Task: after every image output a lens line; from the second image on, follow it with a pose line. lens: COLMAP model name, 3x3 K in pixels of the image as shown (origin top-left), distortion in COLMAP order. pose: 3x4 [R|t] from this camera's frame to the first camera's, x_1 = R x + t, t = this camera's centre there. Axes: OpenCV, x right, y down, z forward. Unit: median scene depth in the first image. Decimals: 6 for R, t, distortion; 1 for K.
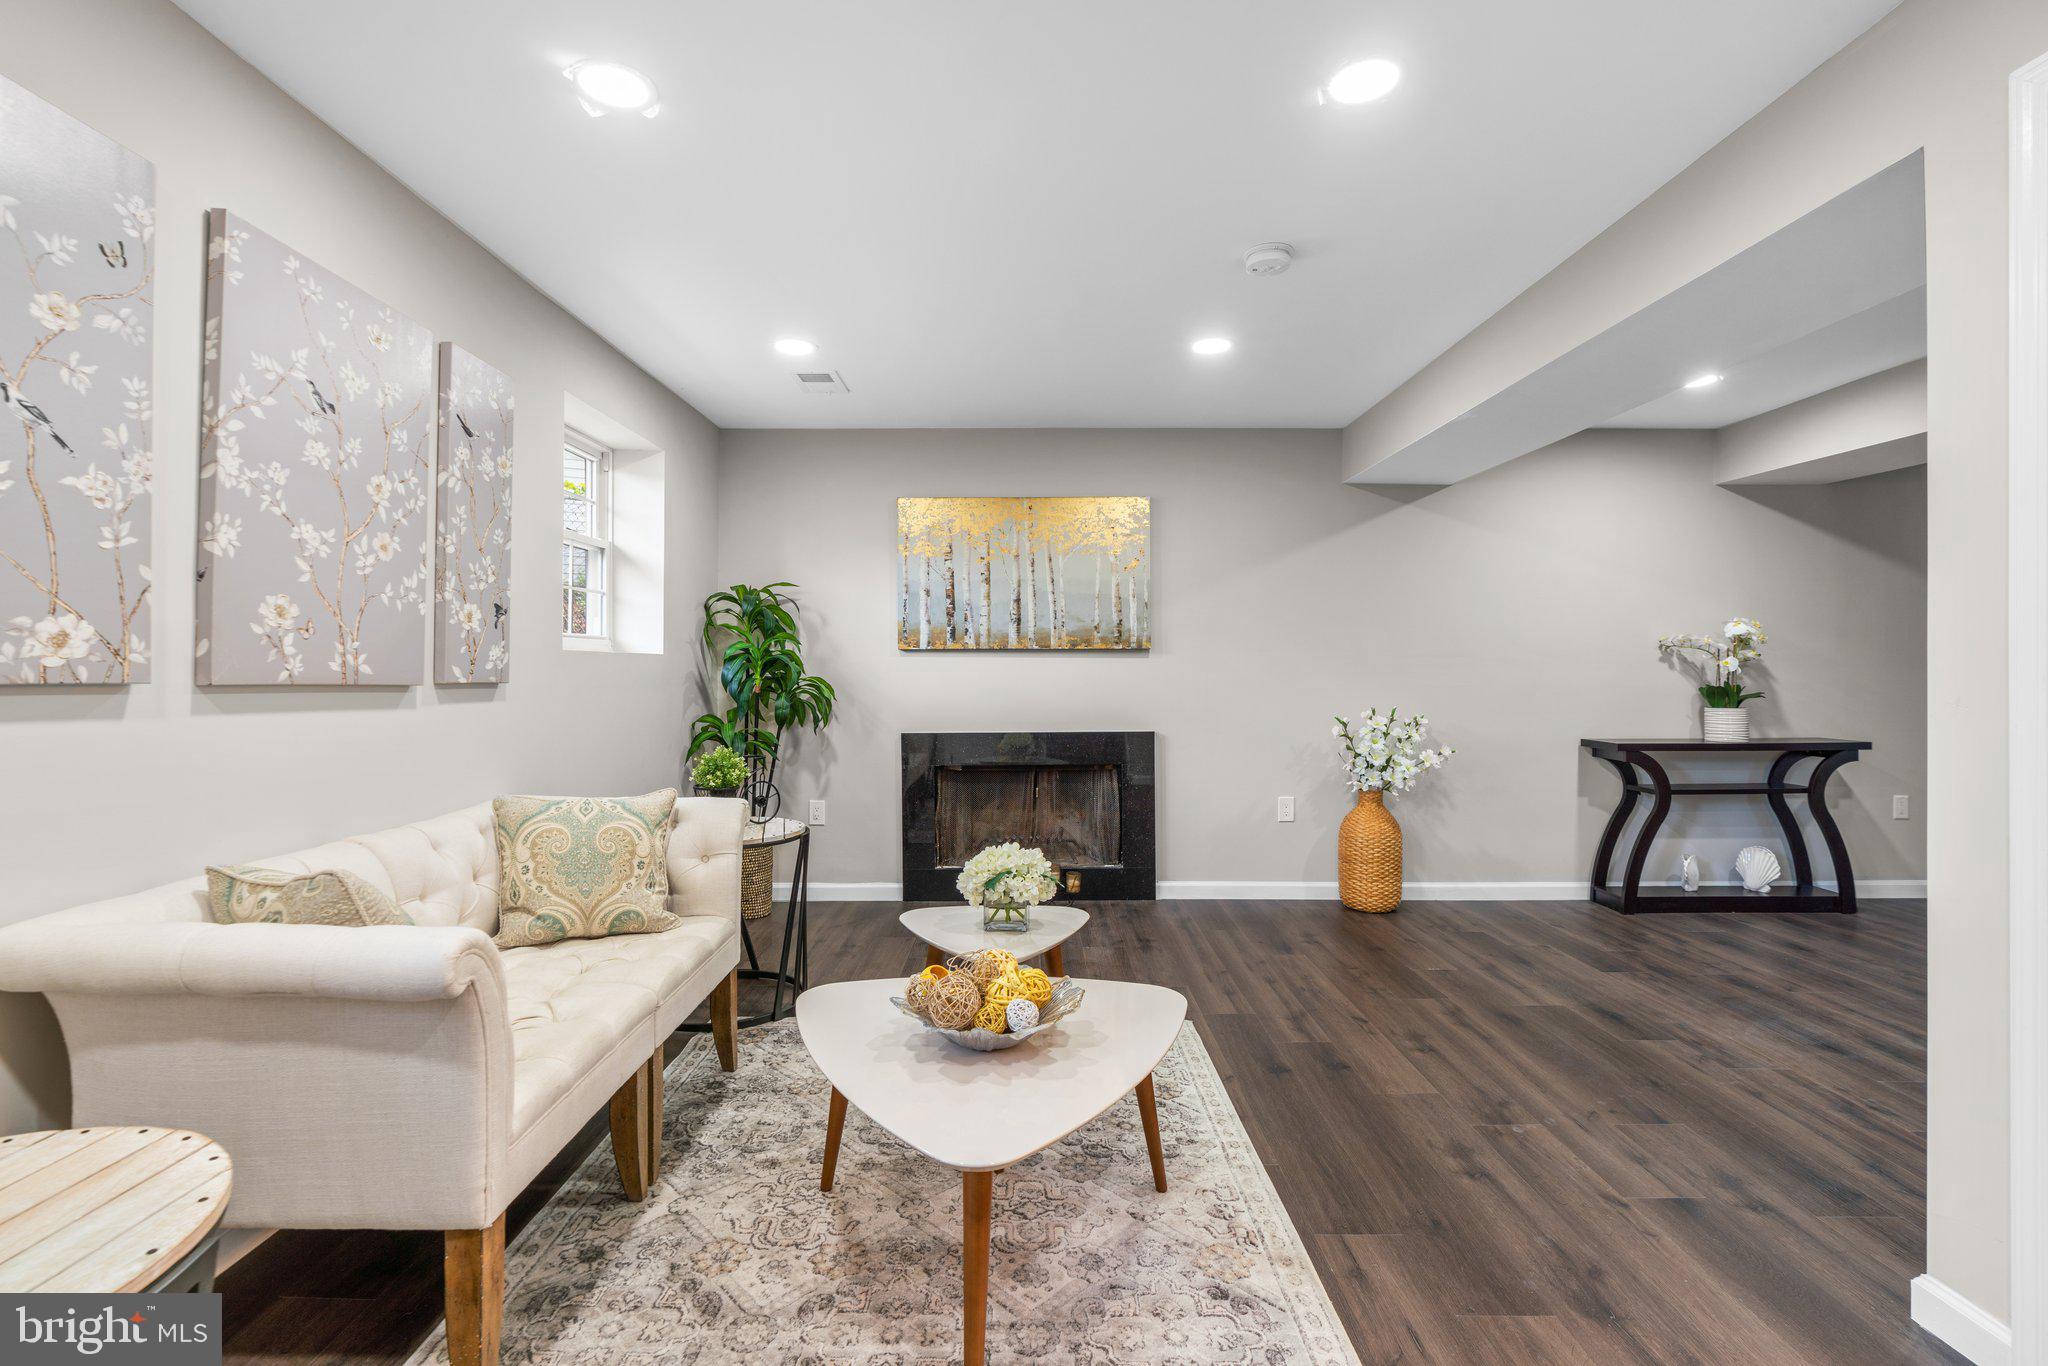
lens RADIAL K [[915.8, 0, 1023.7], [0, 915.8, 672.1], [0, 0, 1]] dist [-0.014900, 0.006844]
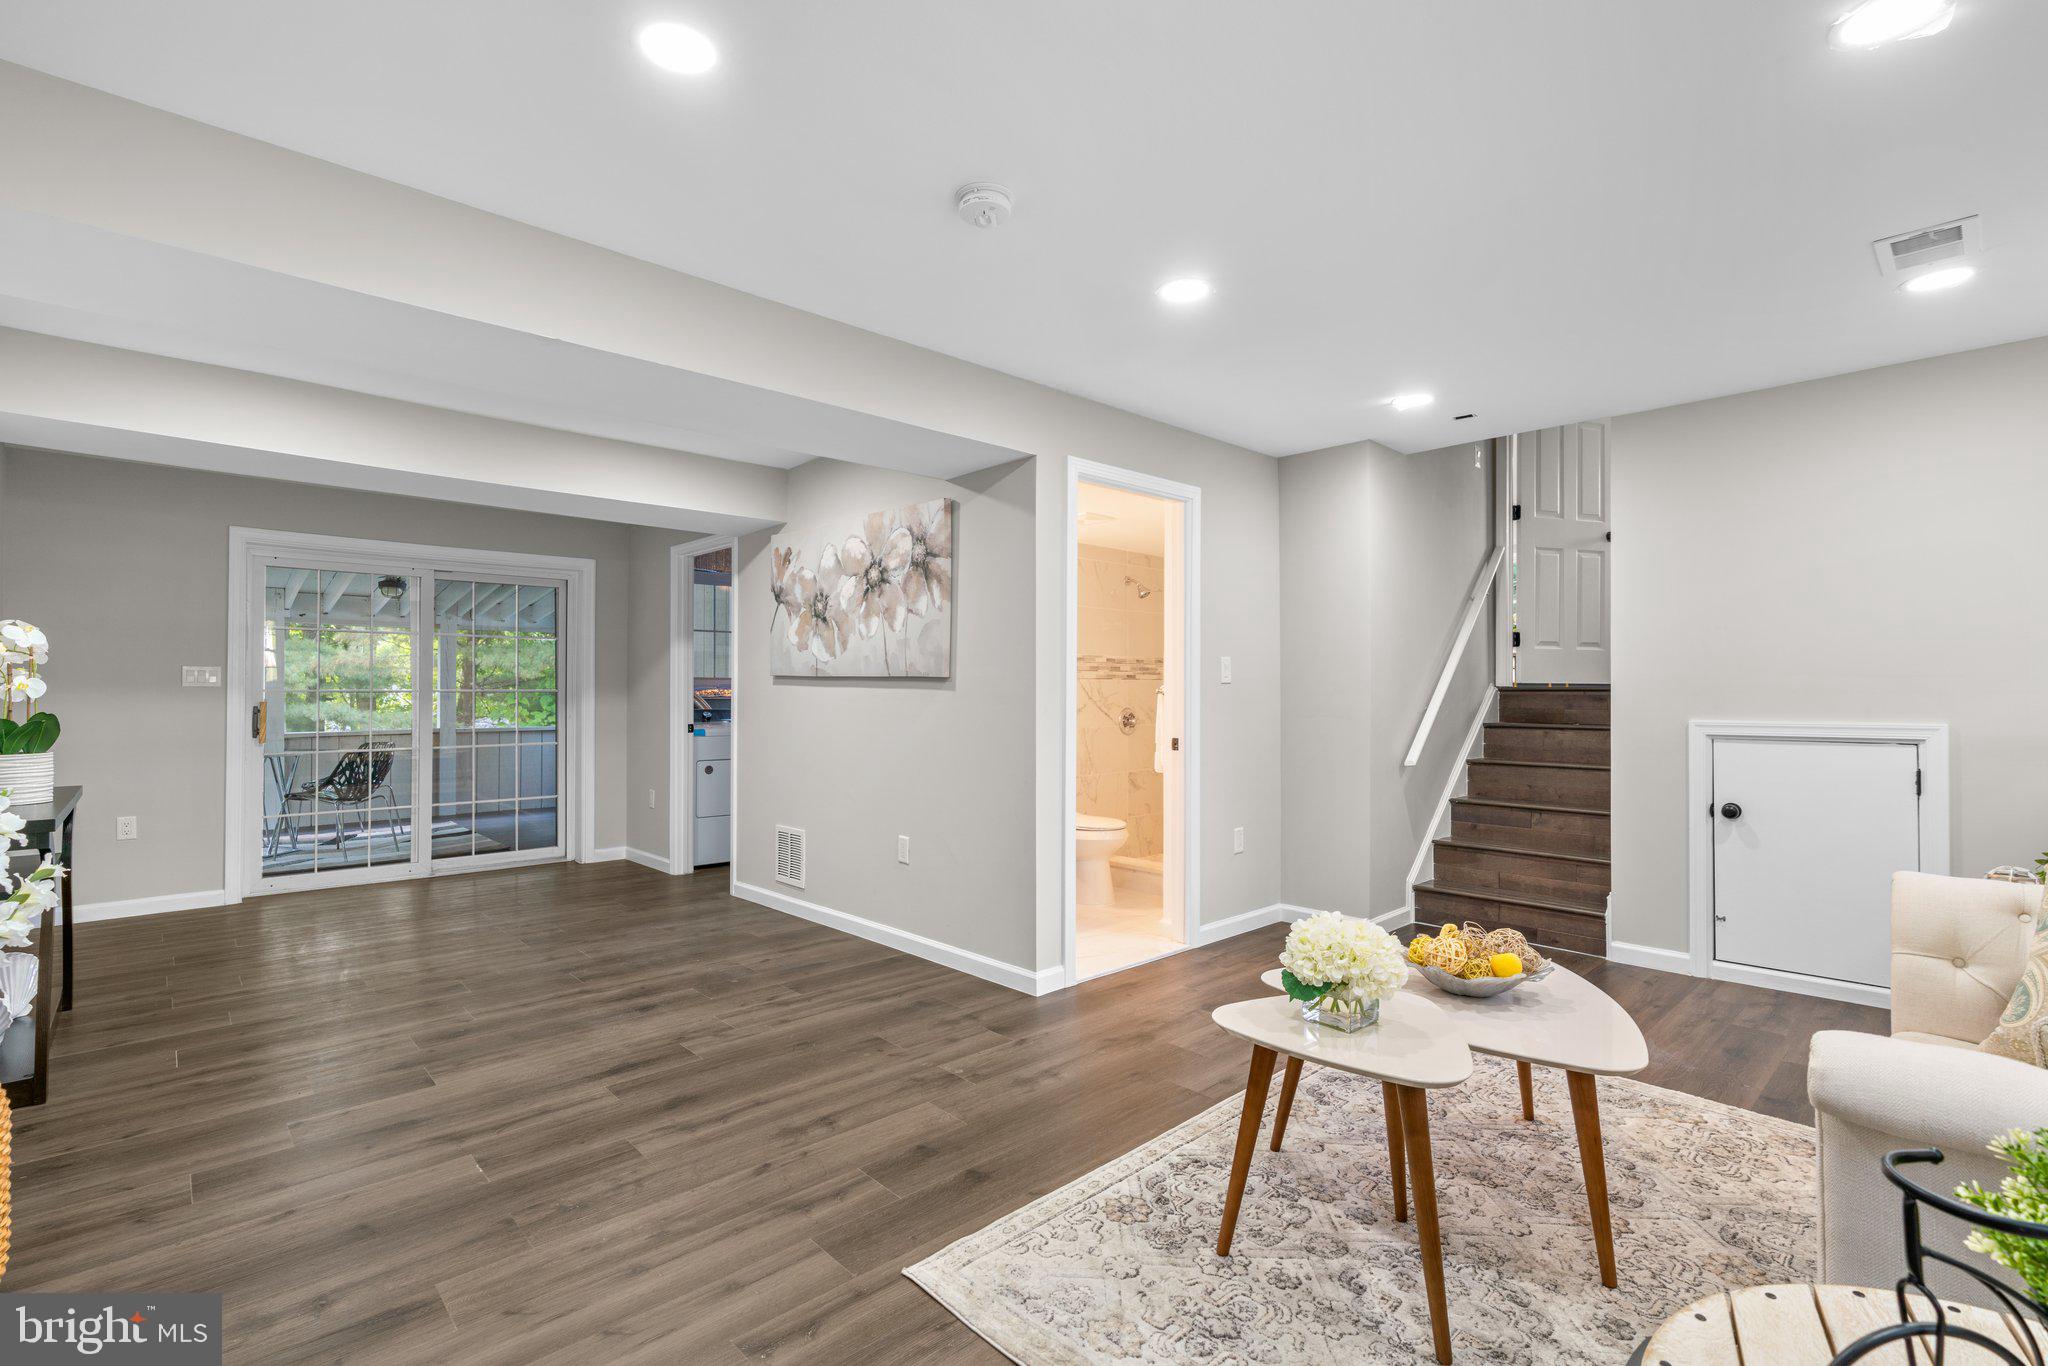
lens RADIAL K [[930.1, 0, 1013.0], [0, 930.1, 690.7], [0, 0, 1]] dist [-0.006761, 0.000244]
pose [[-0.678657, 0.001813, 0.734454, -0.365763], [0.001876, 0.999998, -0.000735, -0.007325], [-0.734453, 0.000879, -0.678659, 1.539021]]
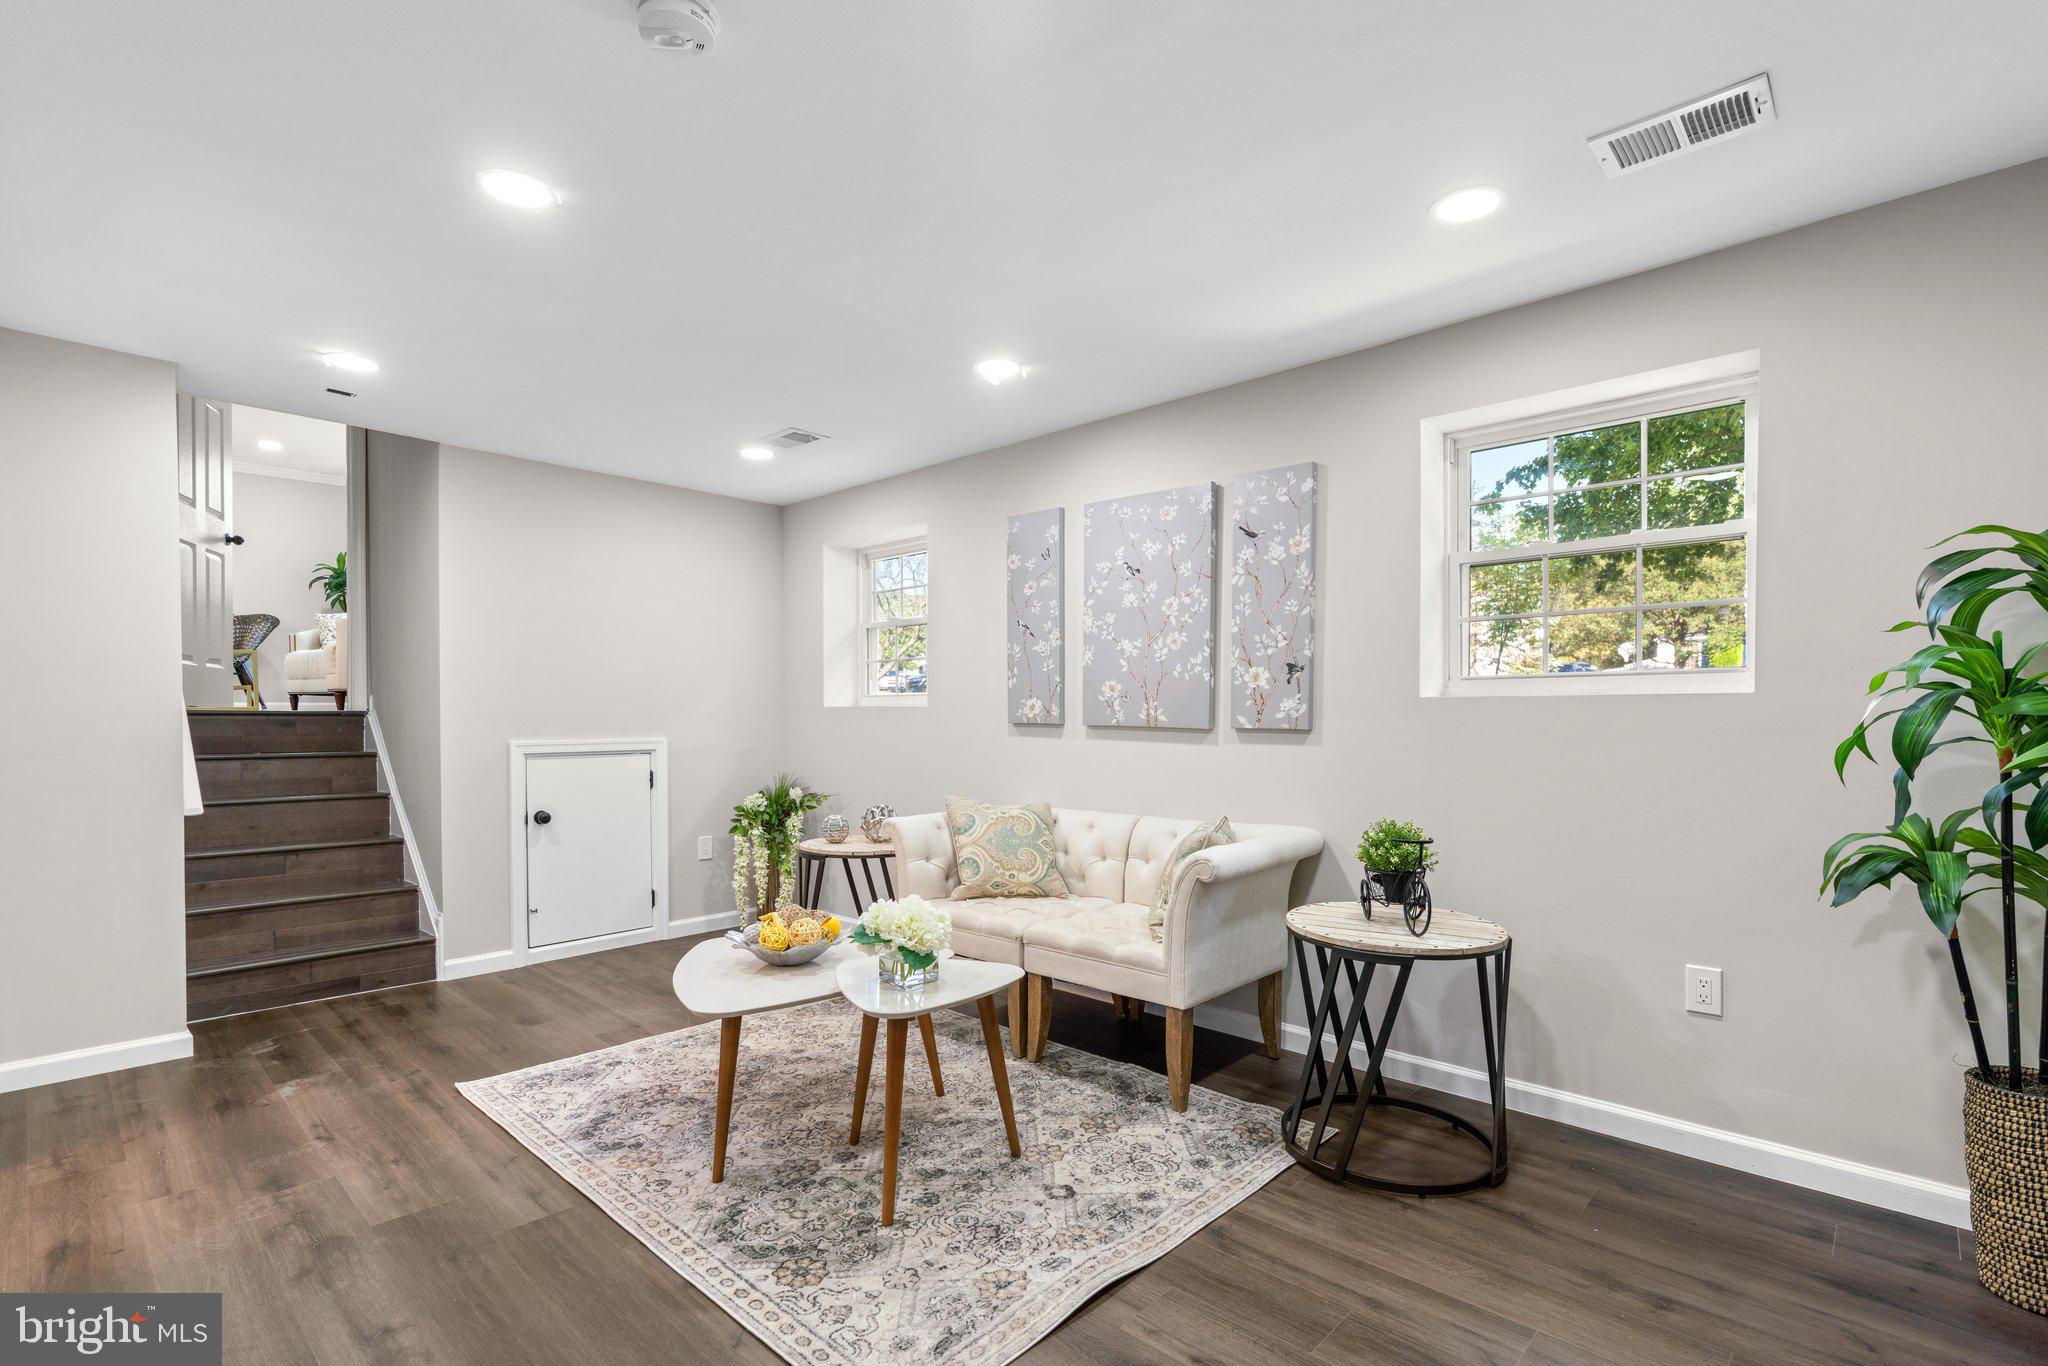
lens RADIAL K [[956.8, 0, 1022.9], [0, 956.8, 733.1], [0, 0, 1]] dist [-0.009764, 0.000442]
pose [[-0.685106, 0.013198, -0.728323, 0.562437], [-0.000886, 0.999820, 0.018951, -0.006423], [0.728442, 0.013629, -0.684971, 1.569506]]
